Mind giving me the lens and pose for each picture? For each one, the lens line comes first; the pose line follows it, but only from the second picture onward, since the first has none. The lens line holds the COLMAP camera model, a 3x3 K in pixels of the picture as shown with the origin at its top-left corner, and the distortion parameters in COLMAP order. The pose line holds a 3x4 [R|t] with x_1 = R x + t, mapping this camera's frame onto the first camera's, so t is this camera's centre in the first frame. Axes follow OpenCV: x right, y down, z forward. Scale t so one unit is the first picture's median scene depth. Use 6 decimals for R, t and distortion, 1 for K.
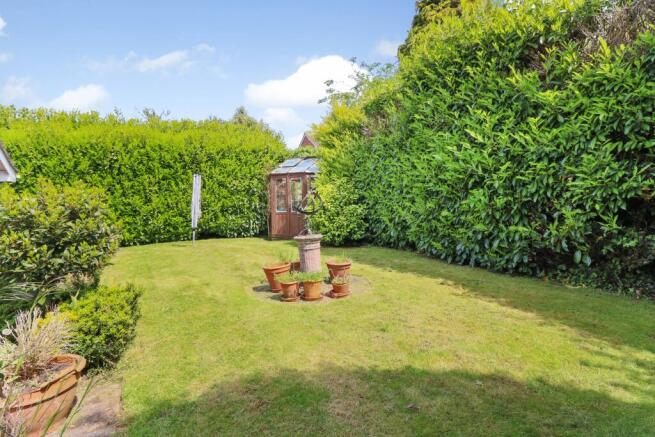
lens RADIAL K [[348.4, 0, 321.9], [0, 348.4, 204.8], [0, 0, 1]] dist [-0.005107, -0.002028]
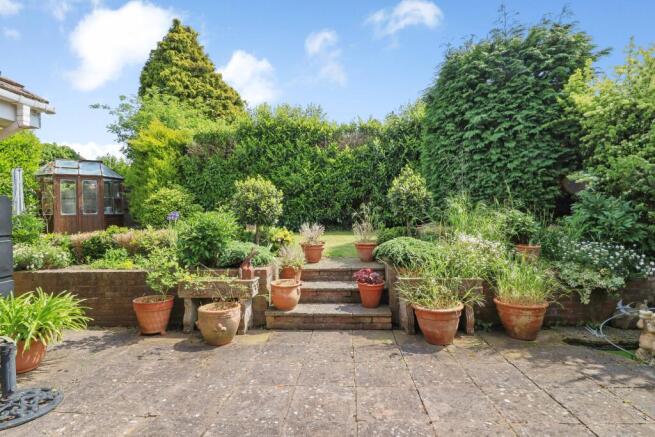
lens RADIAL K [[348.4, 0, 324.7], [0, 348.4, 213.5], [0, 0, 1]] dist [-0.005107, -0.002028]
pose [[0.506186, -0.002336, 0.862421, -1.495346], [0.021539, 0.999719, -0.009934, 0.109717], [-0.862155, 0.023604, 0.506094, -0.273643]]
